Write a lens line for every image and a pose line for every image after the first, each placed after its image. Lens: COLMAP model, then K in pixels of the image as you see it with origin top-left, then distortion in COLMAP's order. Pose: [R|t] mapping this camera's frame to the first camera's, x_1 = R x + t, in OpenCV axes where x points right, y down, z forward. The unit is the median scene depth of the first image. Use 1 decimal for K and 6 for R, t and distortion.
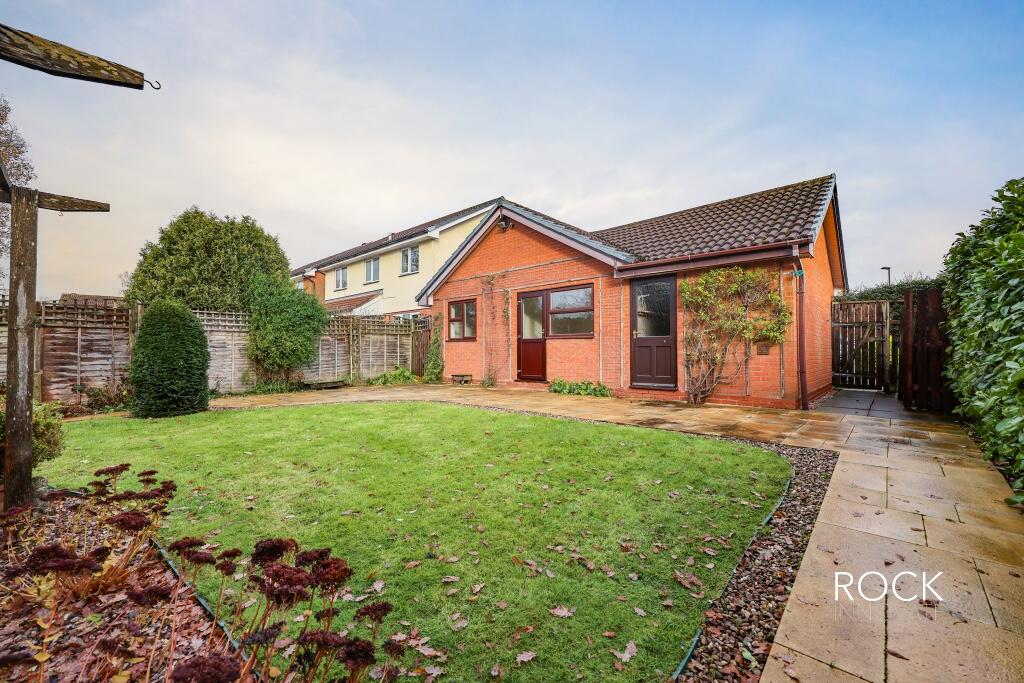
lens RADIAL K [[413.3, 0, 510.2], [0, 413.3, 343.1], [0, 0, 1]] dist [0.000143, -0.000051]
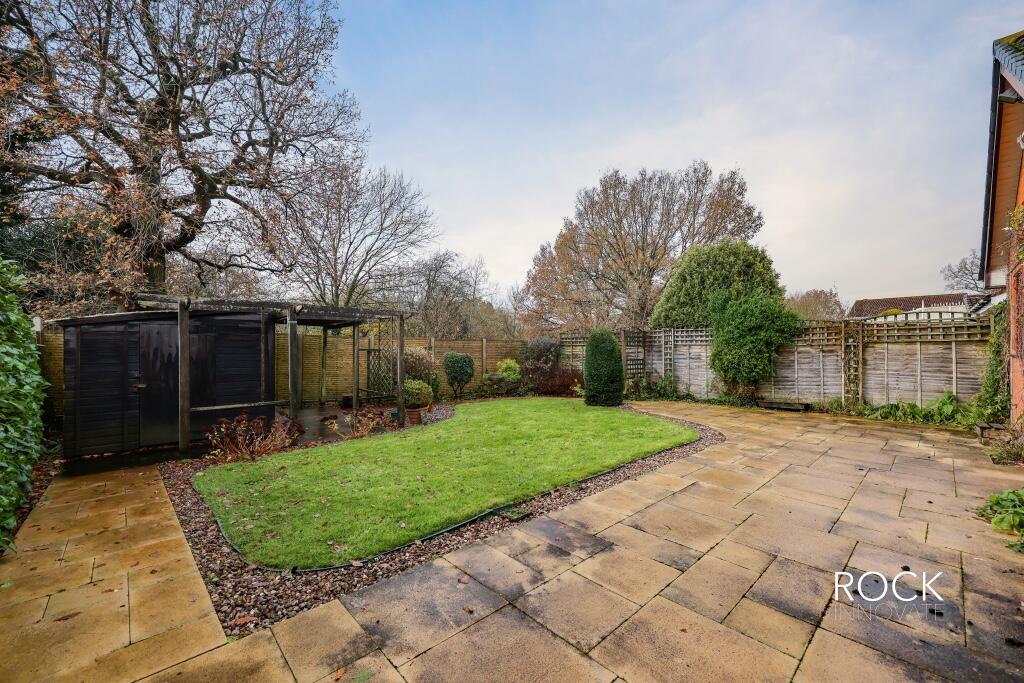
lens RADIAL K [[413.3, 0, 510.2], [0, 413.3, 343.1], [0, 0, 1]] dist [0.000143, -0.000051]
pose [[-0.059562, -0.007744, -0.998195, 0.282249], [0.014974, 0.999850, -0.008650, -0.018636], [0.998112, -0.015463, -0.059437, 0.319950]]
